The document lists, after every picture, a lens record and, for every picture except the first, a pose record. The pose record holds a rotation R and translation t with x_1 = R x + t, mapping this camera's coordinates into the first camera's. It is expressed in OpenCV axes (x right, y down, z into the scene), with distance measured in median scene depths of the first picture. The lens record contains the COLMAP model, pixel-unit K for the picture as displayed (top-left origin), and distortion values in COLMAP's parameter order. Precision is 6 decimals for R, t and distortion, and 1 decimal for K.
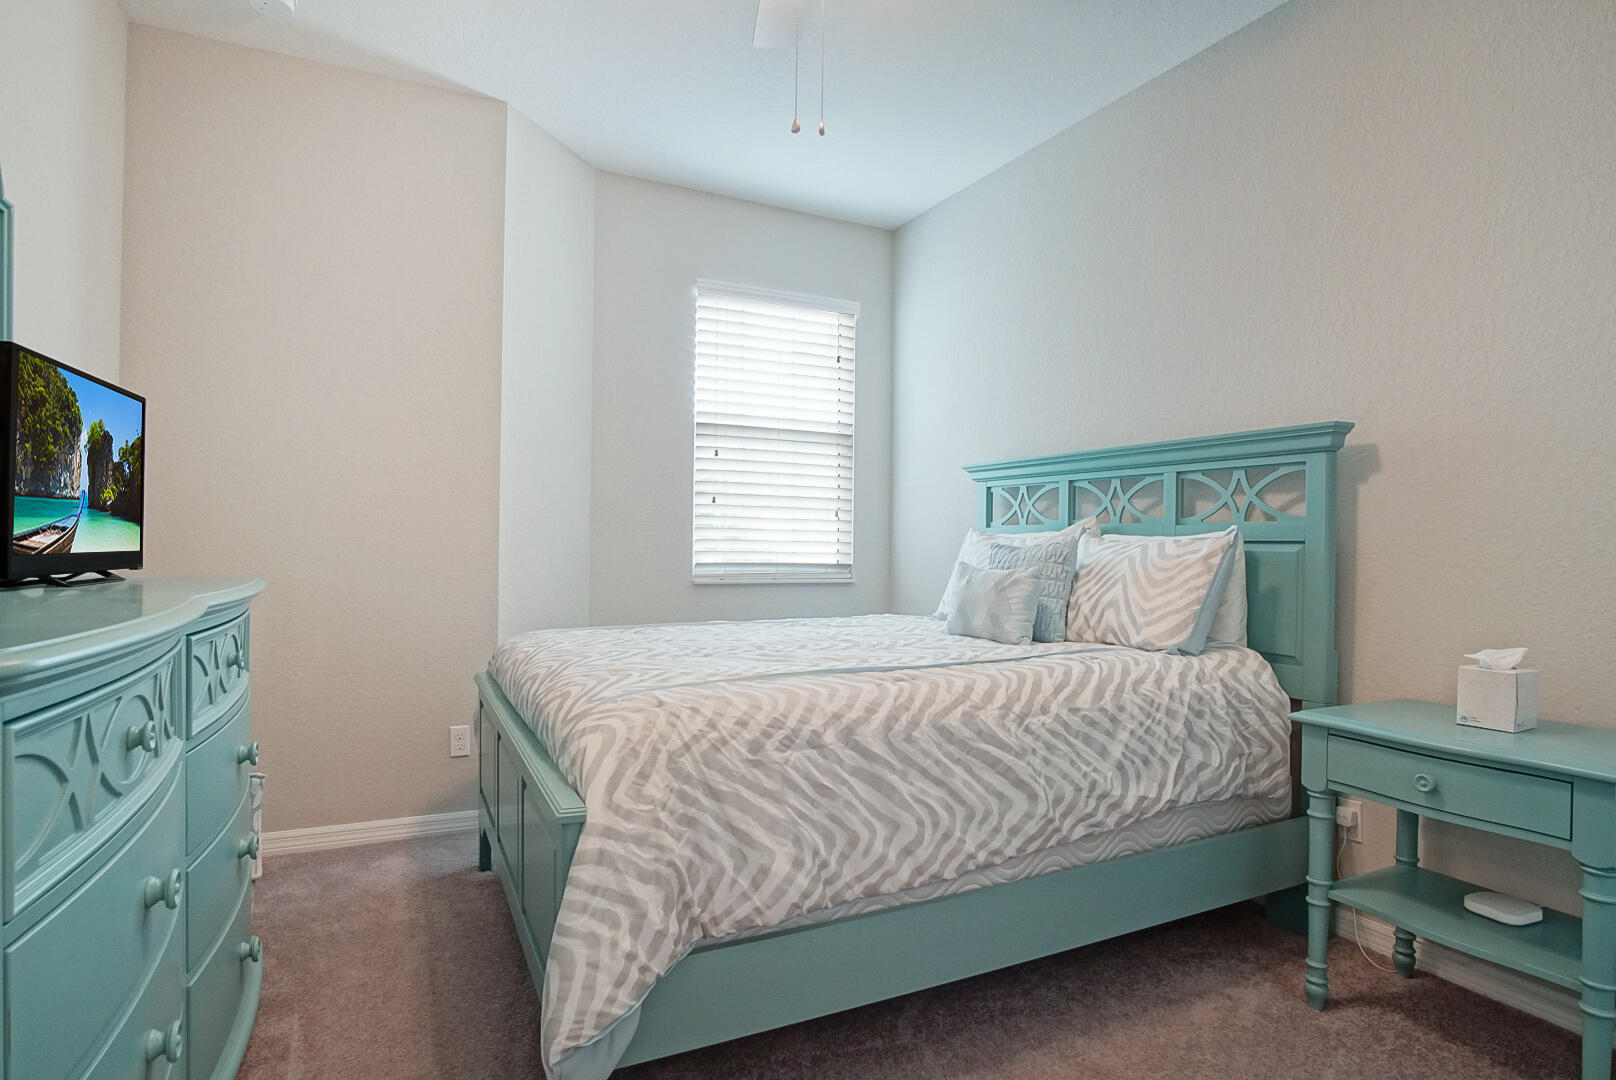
lens RADIAL K [[867.0, 0, 807.6], [0, 867.0, 543.9], [0, 0, 1]] dist [-0.034301, 0.007071]
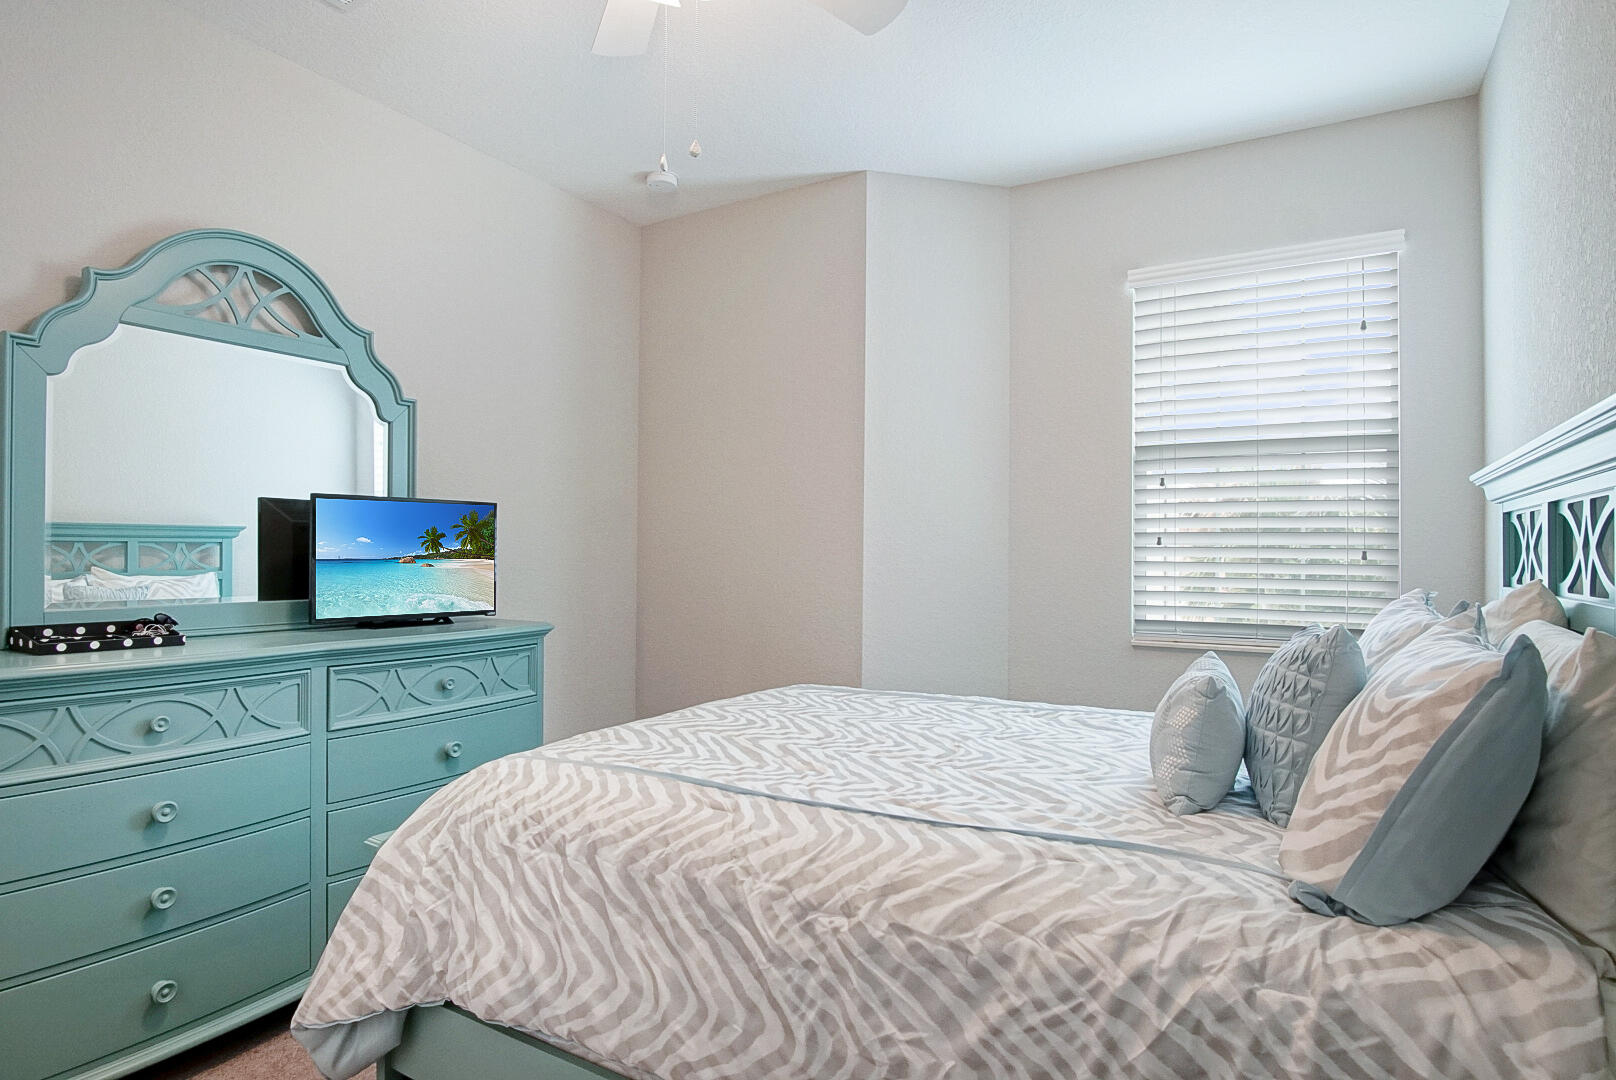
lens RADIAL K [[867.0, 0, 808.3], [0, 867.0, 546.8], [0, 0, 1]] dist [-0.034301, 0.007071]
pose [[0.537807, -0.013712, -0.842956, 0.813787], [-0.001859, 0.999846, -0.017450, -0.065919], [0.843066, 0.010951, 0.537699, 0.641553]]
